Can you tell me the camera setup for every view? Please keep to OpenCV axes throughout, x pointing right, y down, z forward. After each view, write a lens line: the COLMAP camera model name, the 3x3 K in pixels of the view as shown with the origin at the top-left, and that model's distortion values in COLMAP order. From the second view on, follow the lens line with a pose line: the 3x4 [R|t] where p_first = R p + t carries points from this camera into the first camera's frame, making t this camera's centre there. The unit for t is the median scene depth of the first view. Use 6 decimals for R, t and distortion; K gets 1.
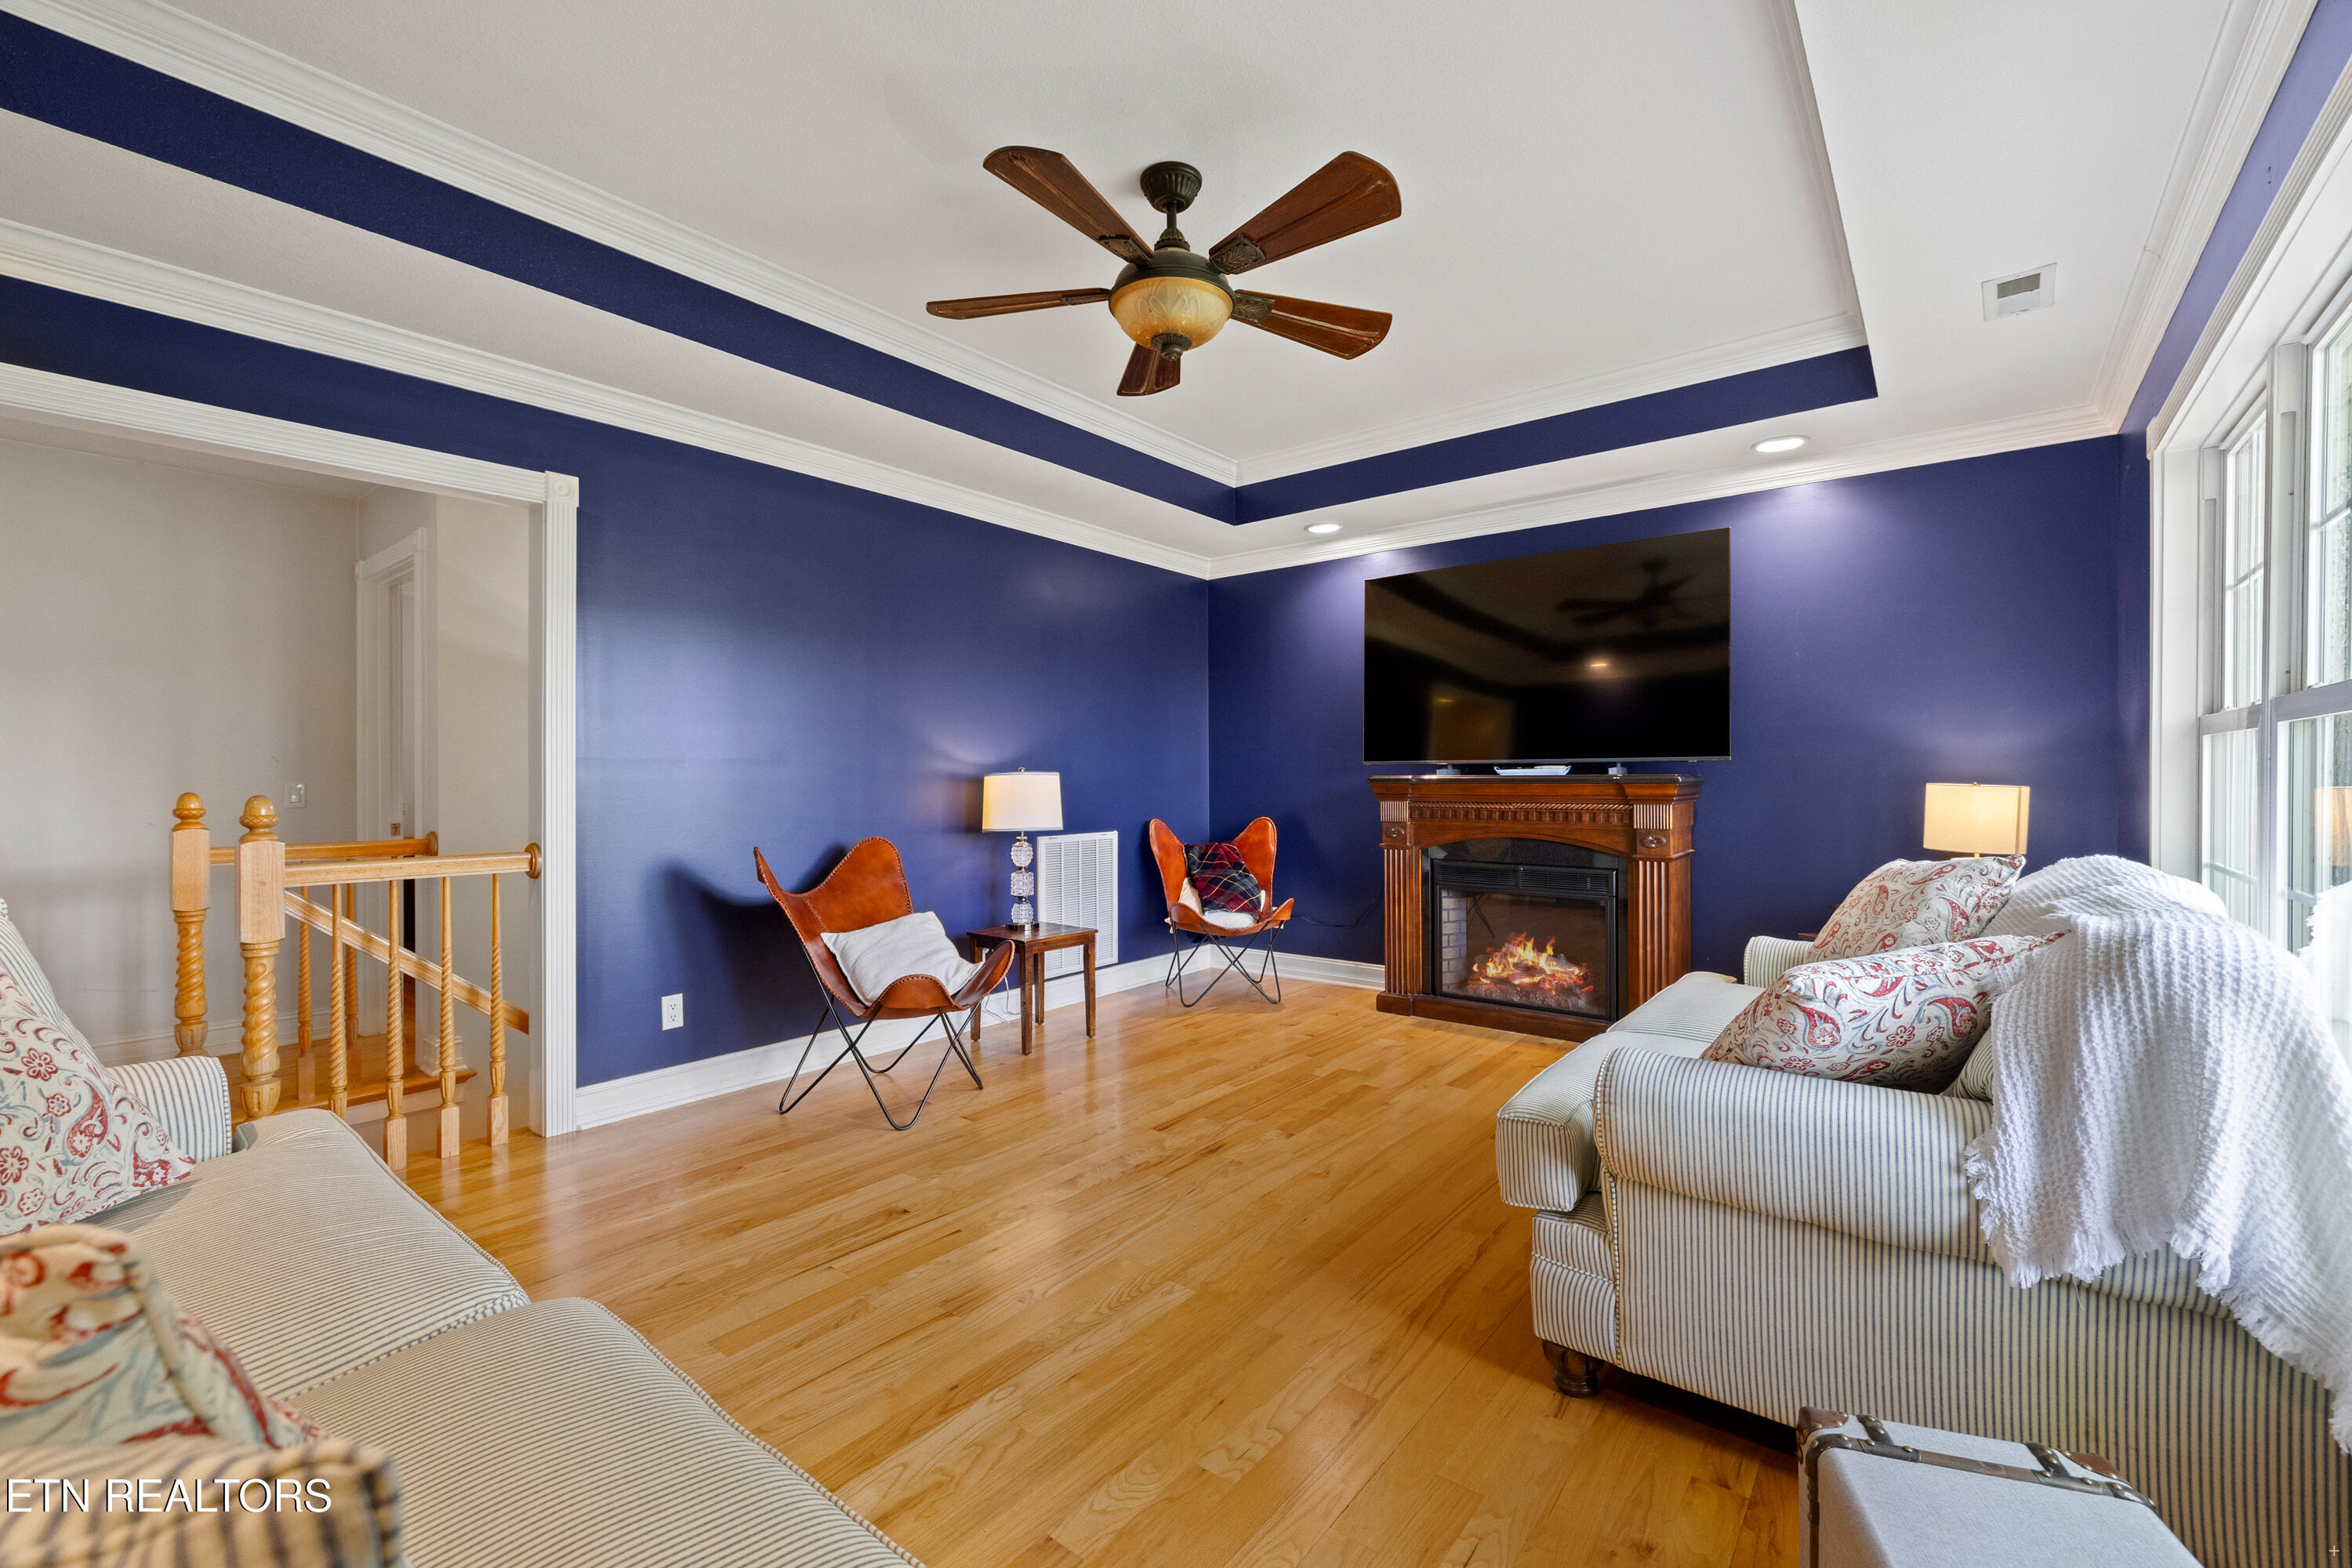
lens RADIAL K [[990.3, 0, 1157.9], [0, 990.3, 780.1], [0, 0, 1]] dist [0.000611, 0.000183]
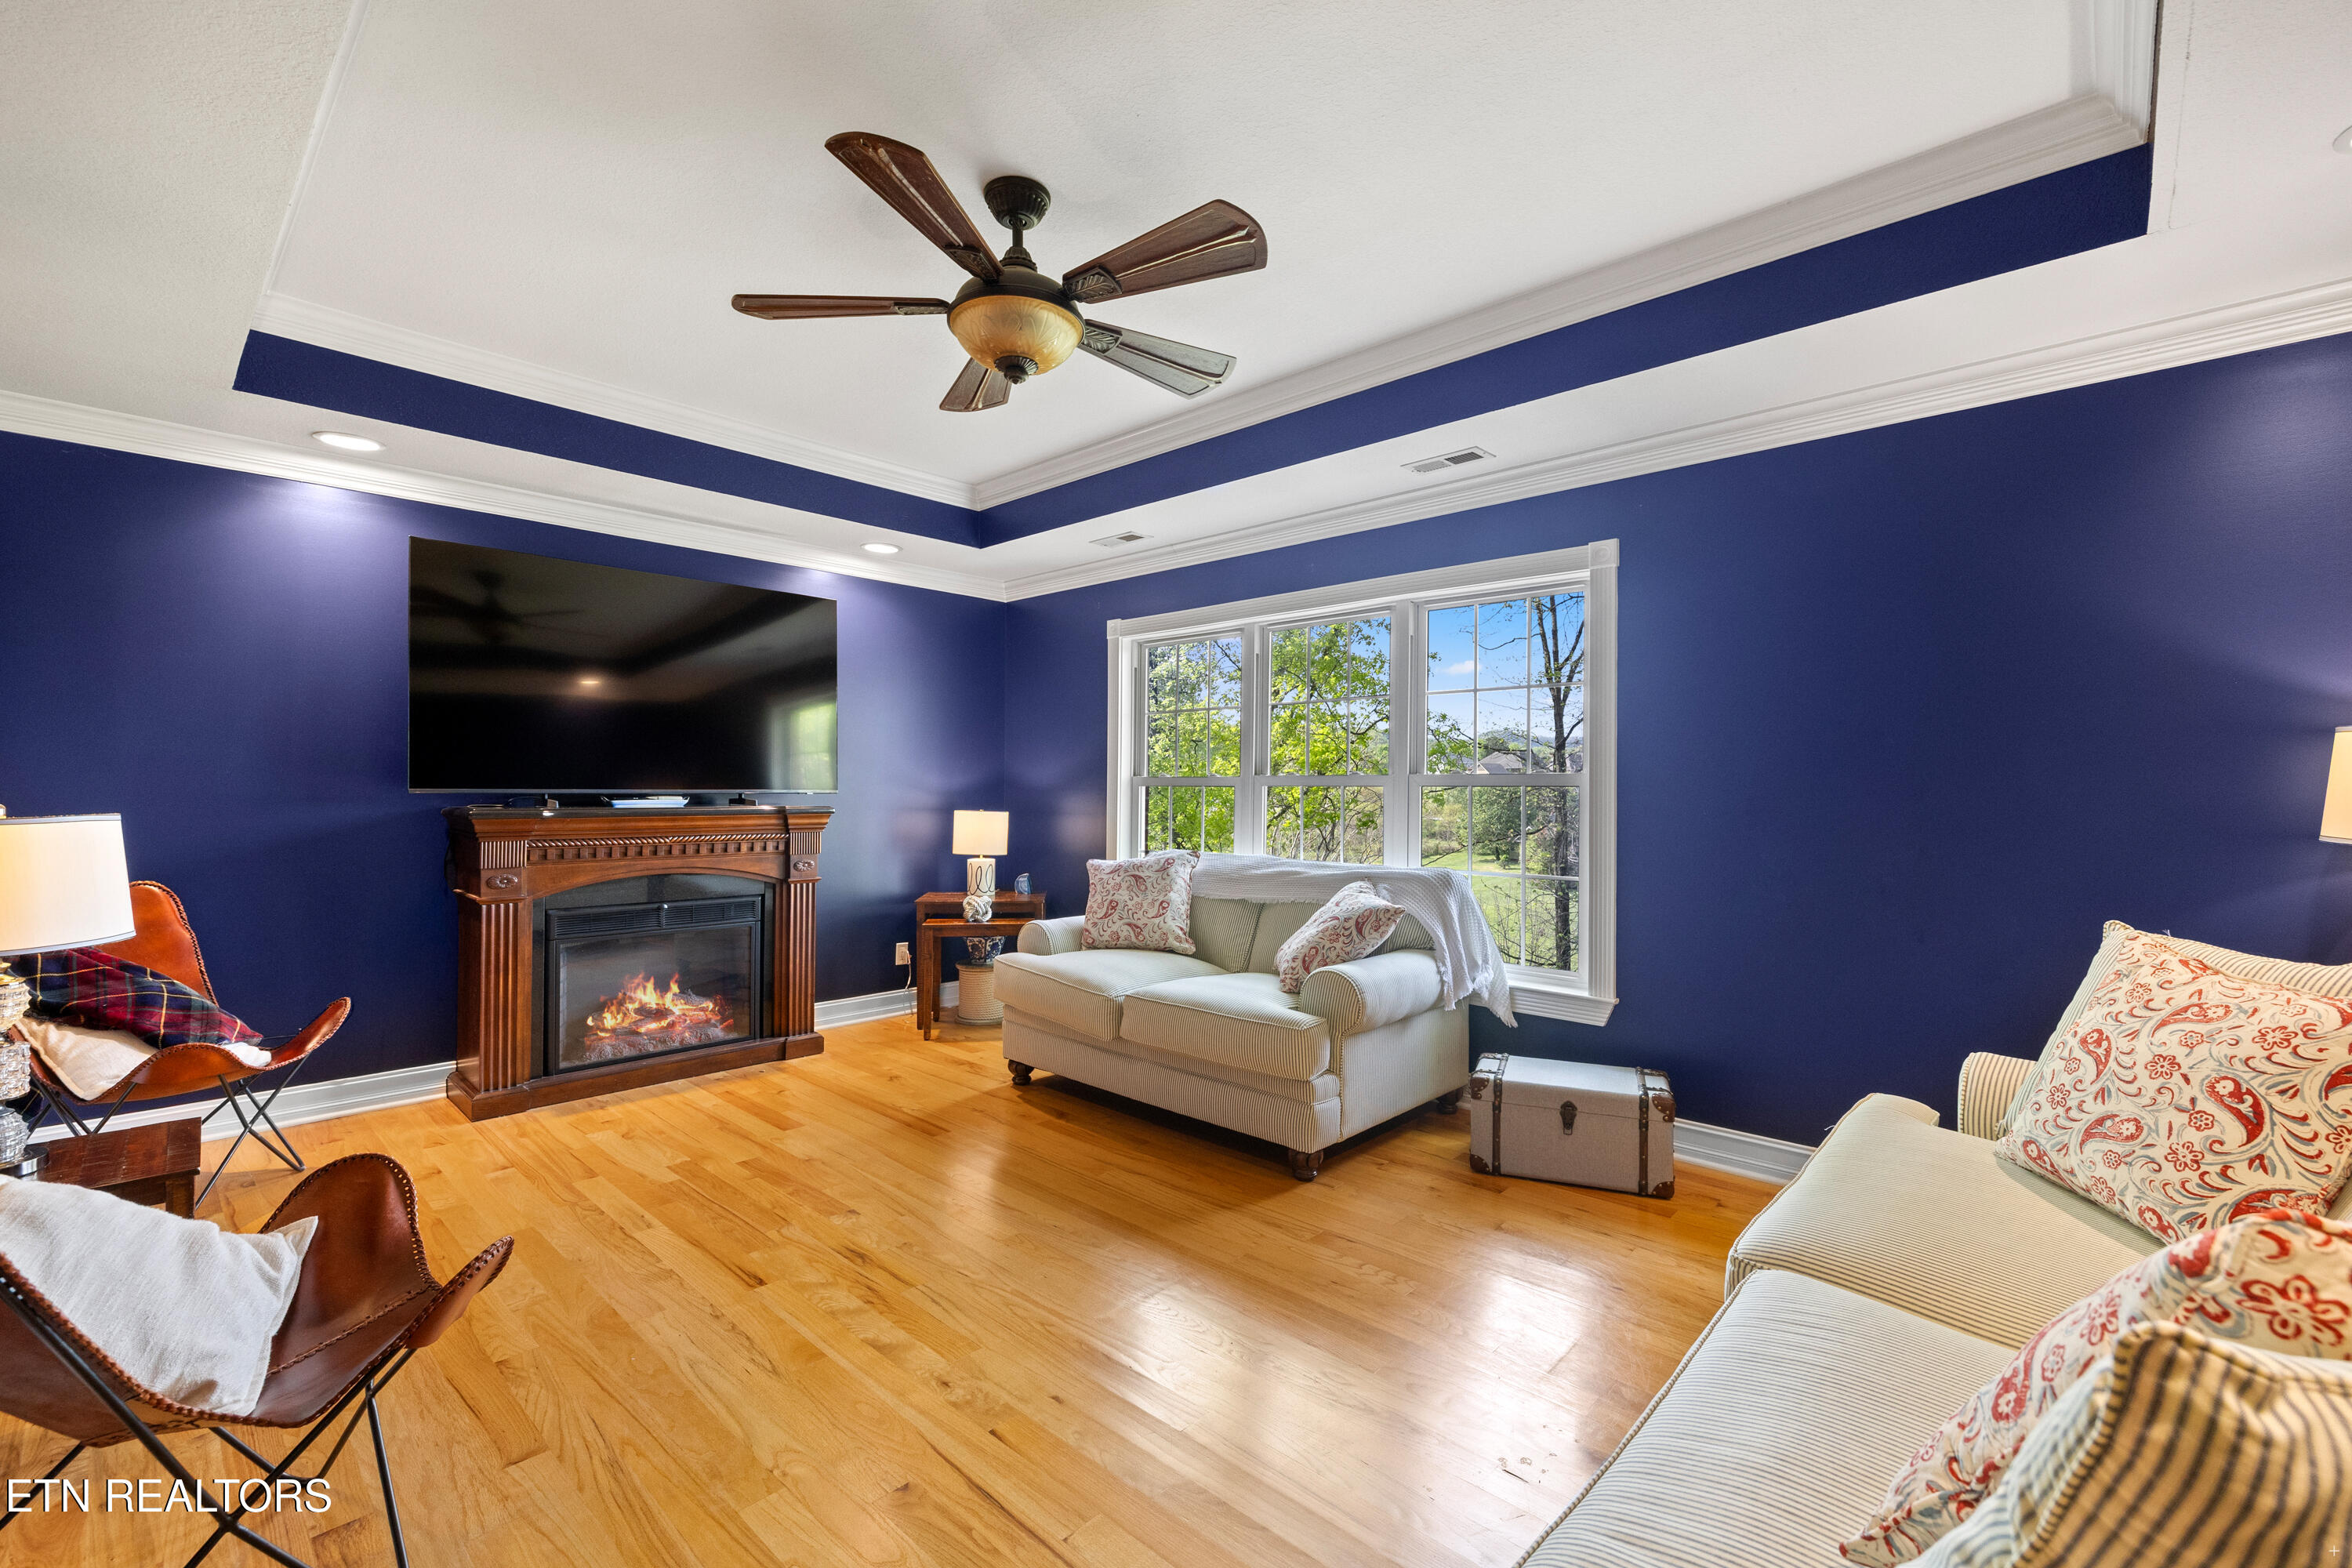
lens RADIAL K [[990.3, 0, 1155.2], [0, 990.3, 785.1], [0, 0, 1]] dist [0.000611, 0.000183]
pose [[0.091854, 0.008896, 0.995733, -0.557260], [0.003219, 0.999952, -0.009231, -0.016120], [-0.995767, 0.004053, 0.091821, 0.478828]]
